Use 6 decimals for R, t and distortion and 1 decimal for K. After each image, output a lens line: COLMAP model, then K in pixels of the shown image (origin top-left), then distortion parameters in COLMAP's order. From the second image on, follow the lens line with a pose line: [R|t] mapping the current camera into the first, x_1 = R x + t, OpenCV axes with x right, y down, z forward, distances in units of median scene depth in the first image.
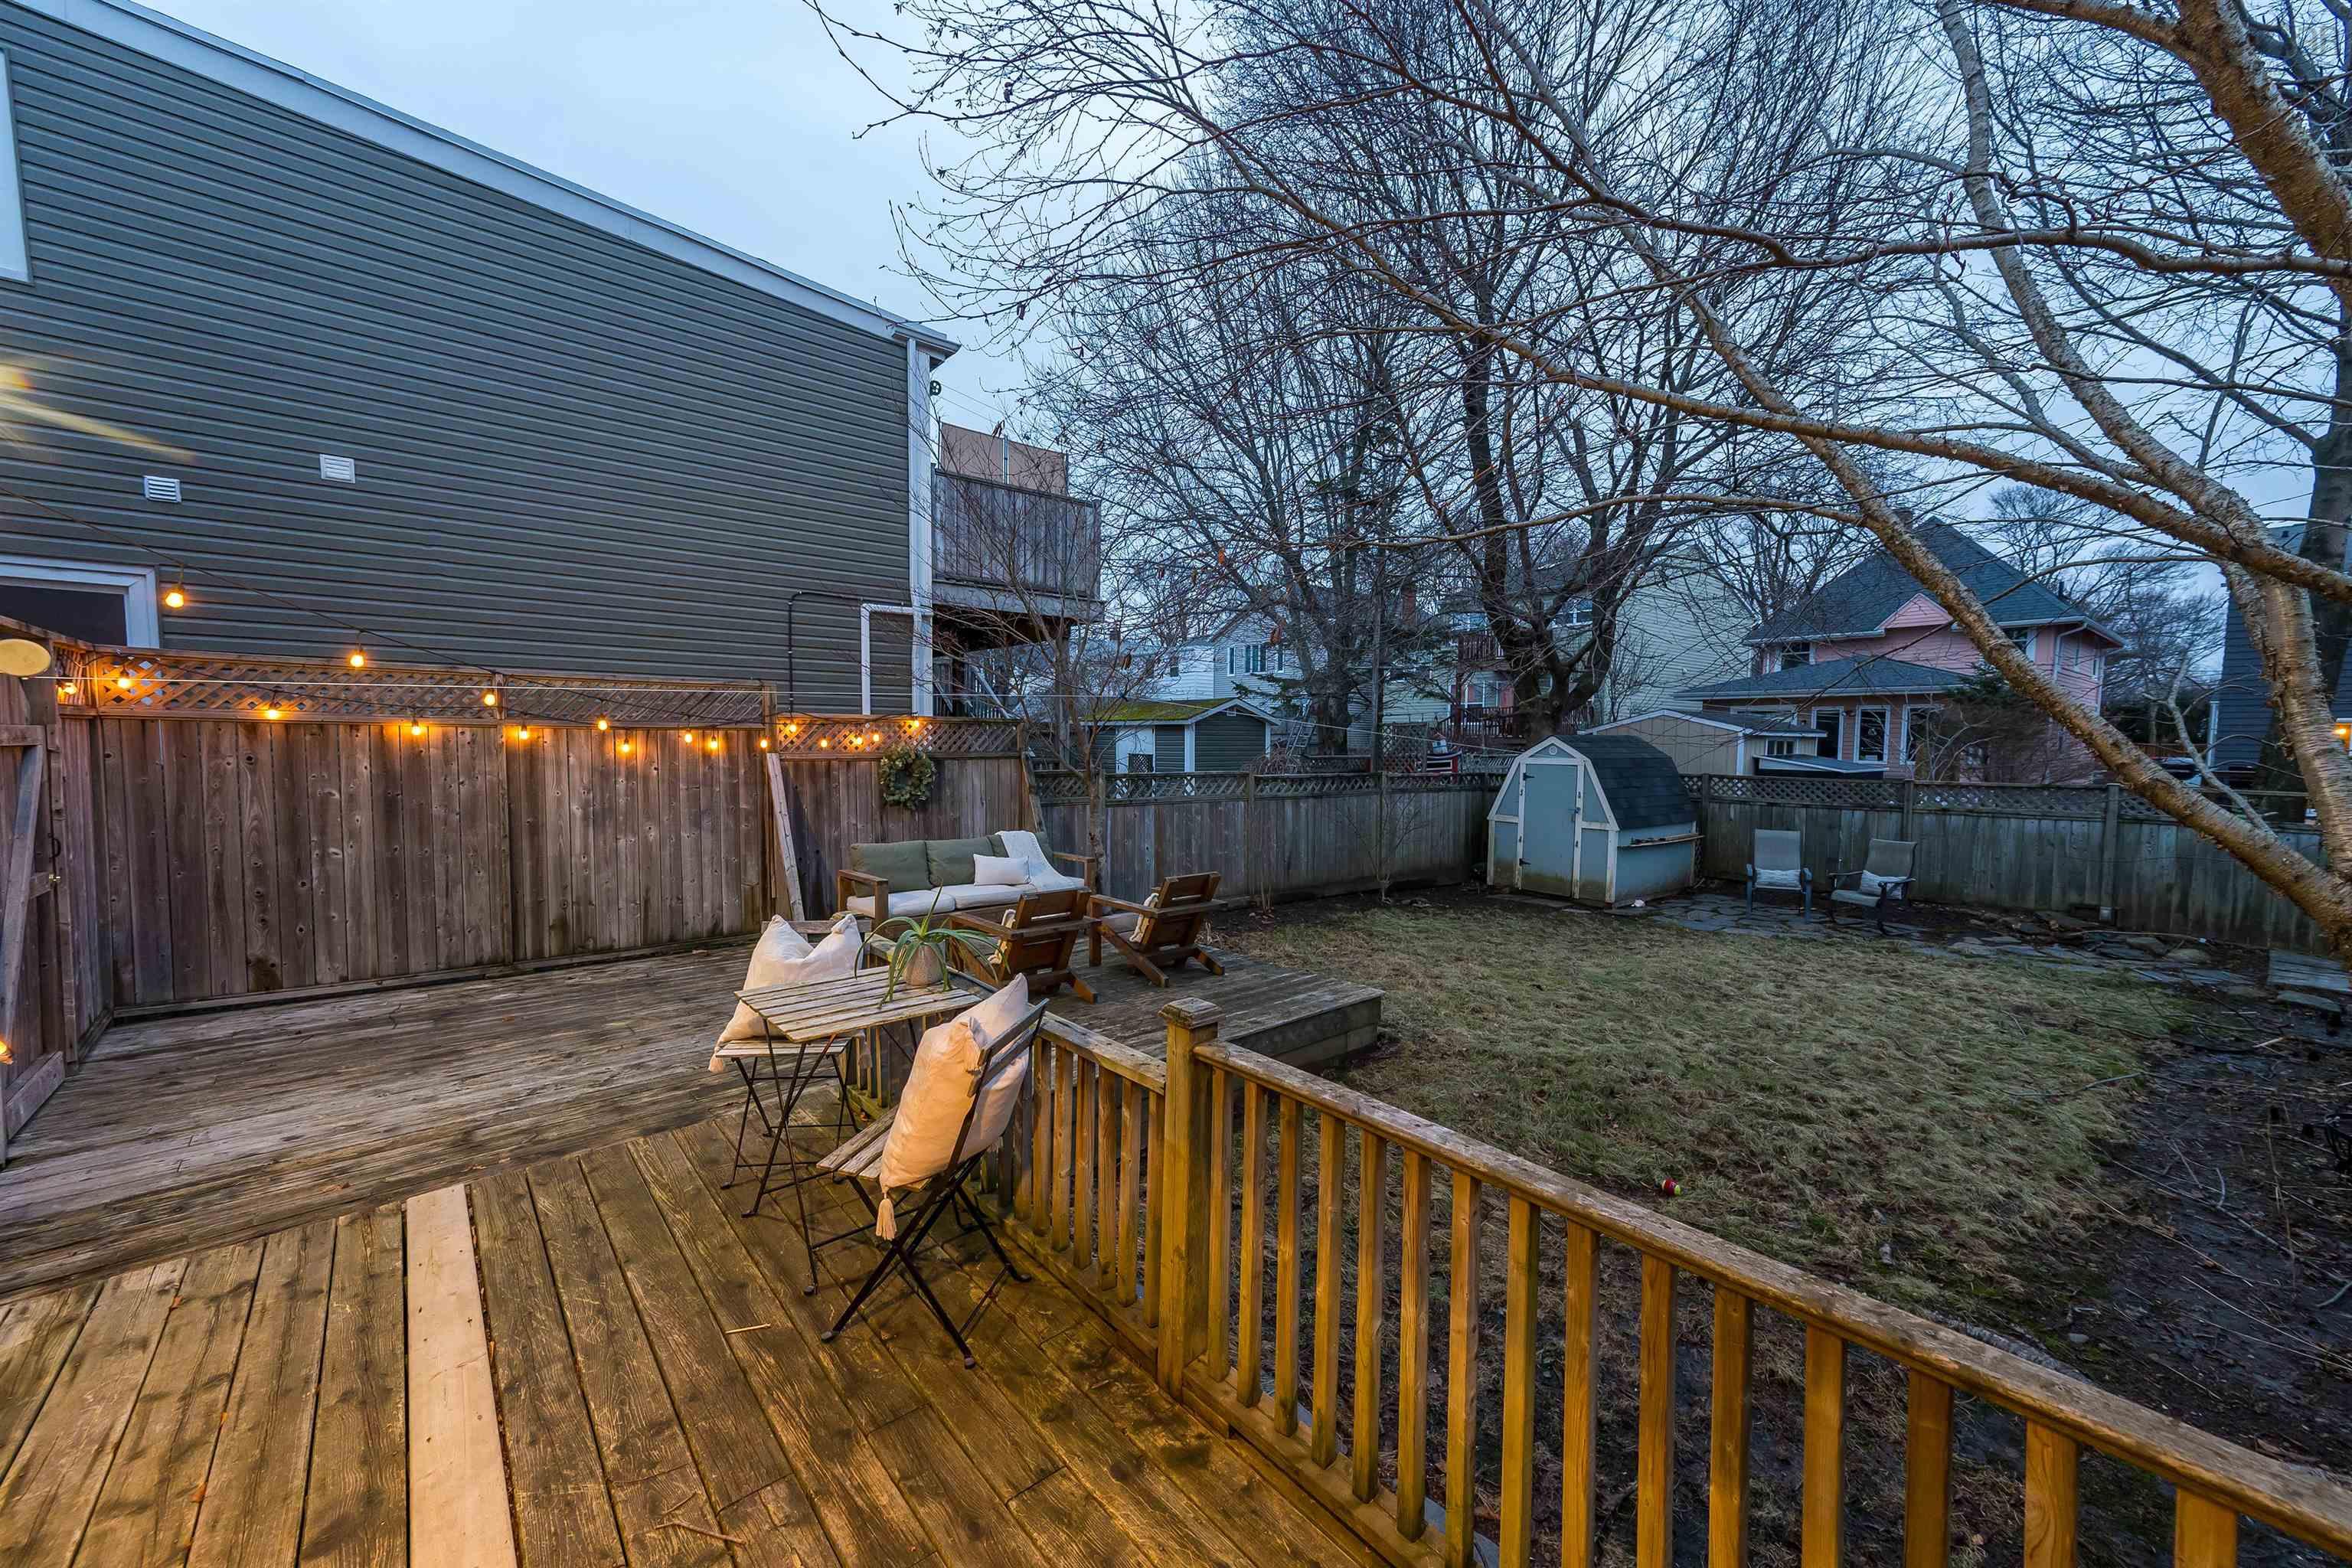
lens RADIAL K [[914.6, 0, 1182.6], [0, 914.6, 796.1], [0, 0, 1]] dist [0.028358, 0.000077]
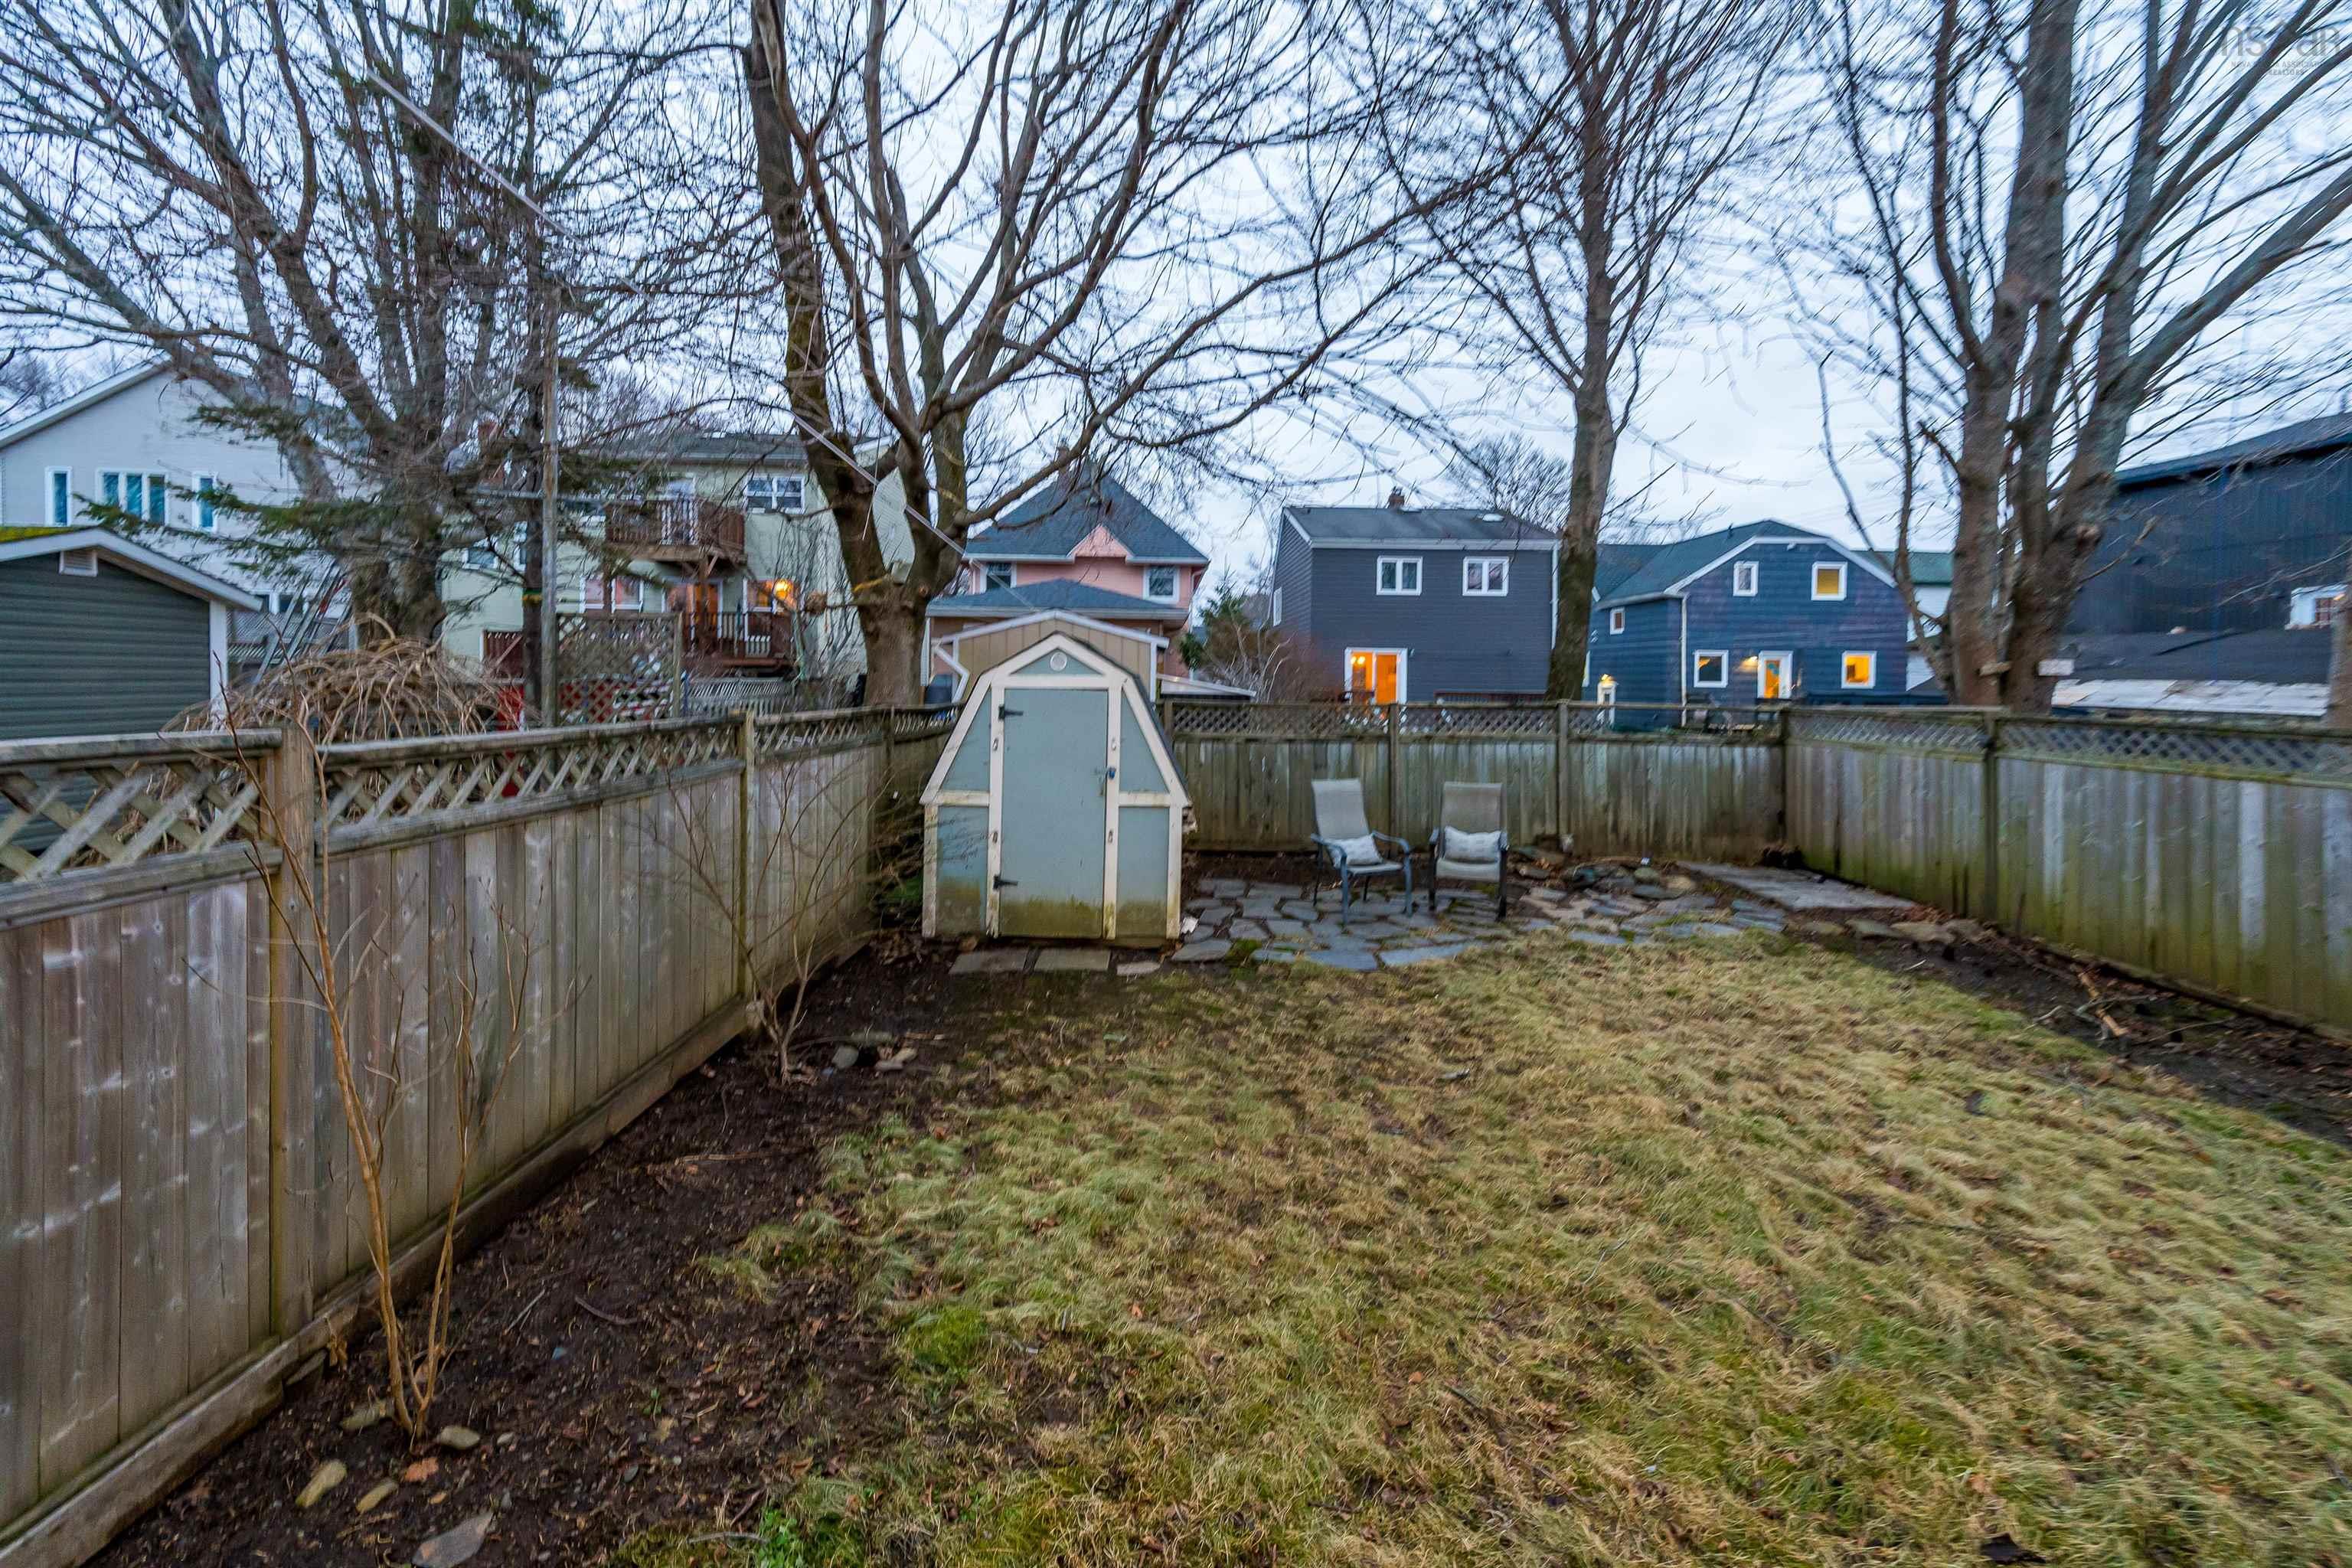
lens RADIAL K [[926.2, 0, 1167.4], [0, 926.2, 690.4], [0, 0, 1]] dist [0.027625, -0.000049]
pose [[0.608813, -0.013540, 0.793198, 0.023318], [0.045520, 0.998803, -0.017888, -0.021274], [-0.792006, 0.046997, 0.608701, 0.645966]]
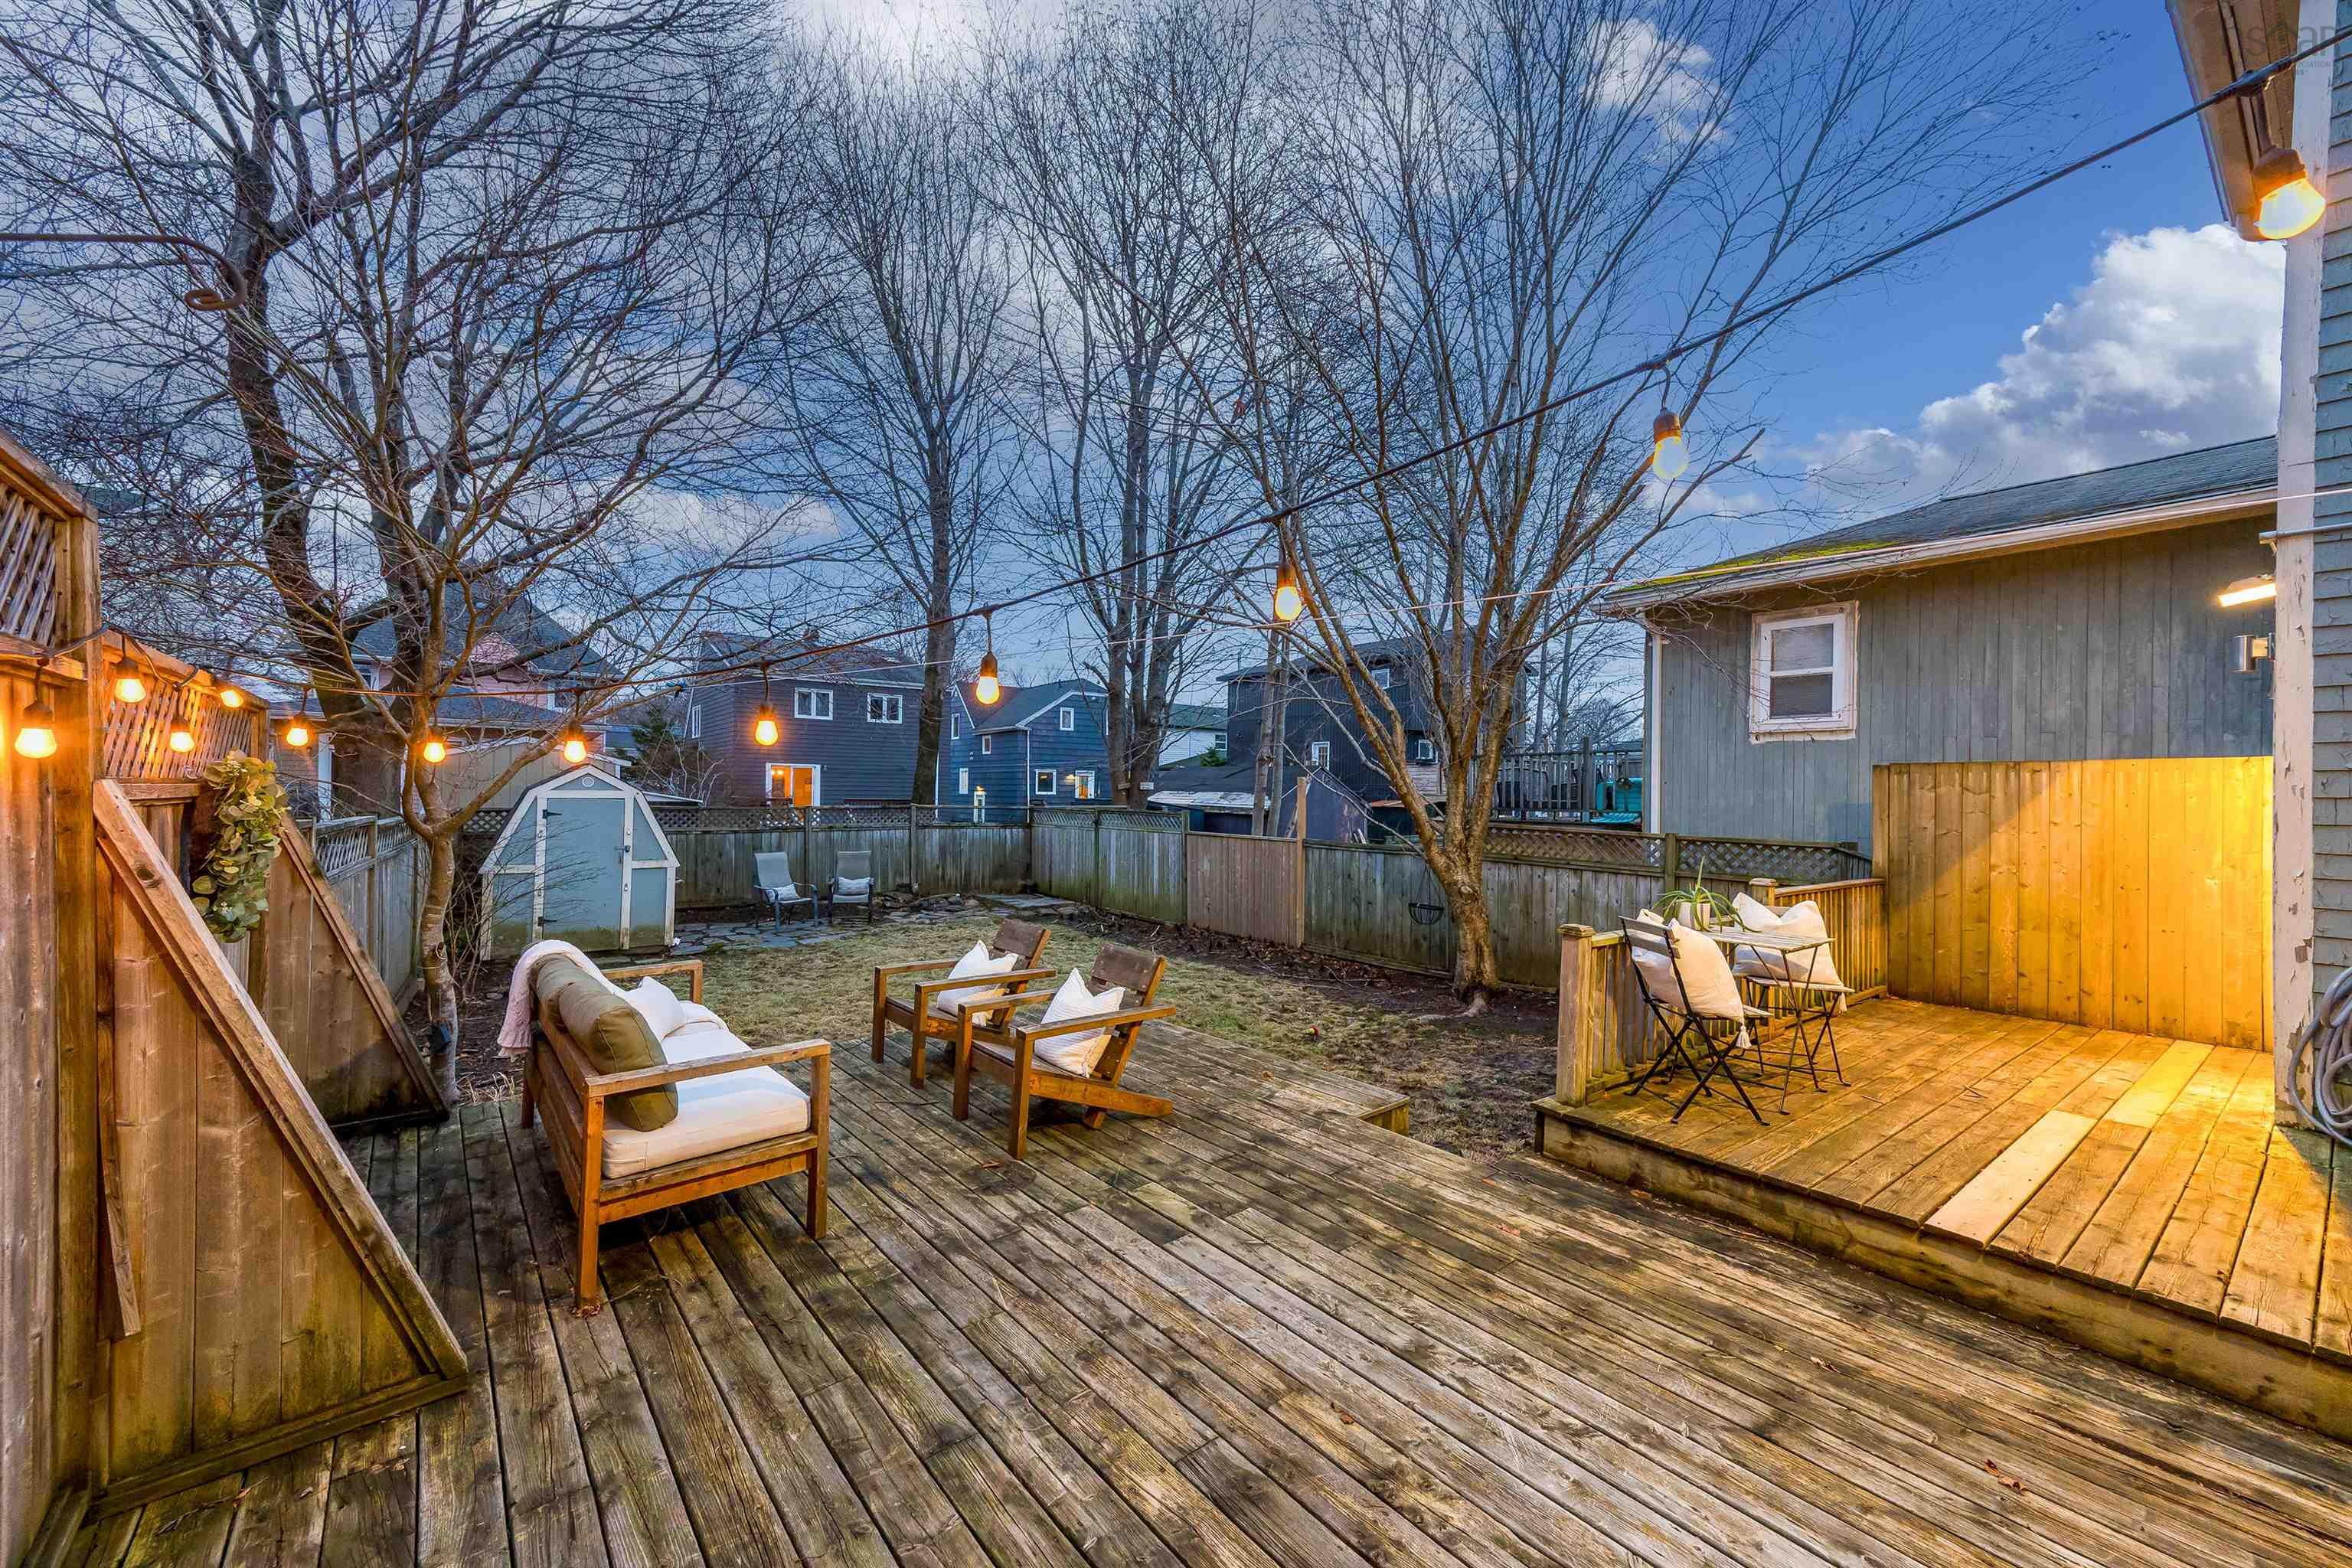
lens RADIAL K [[914.6, 0, 1182.6], [0, 914.6, 796.1], [0, 0, 1]] dist [0.028358, 0.000077]
pose [[0.031374, -0.013347, 0.999419, -0.445001], [0.050797, 0.998640, 0.011742, -0.018805], [-0.998216, 0.050399, 0.032009, 0.434366]]
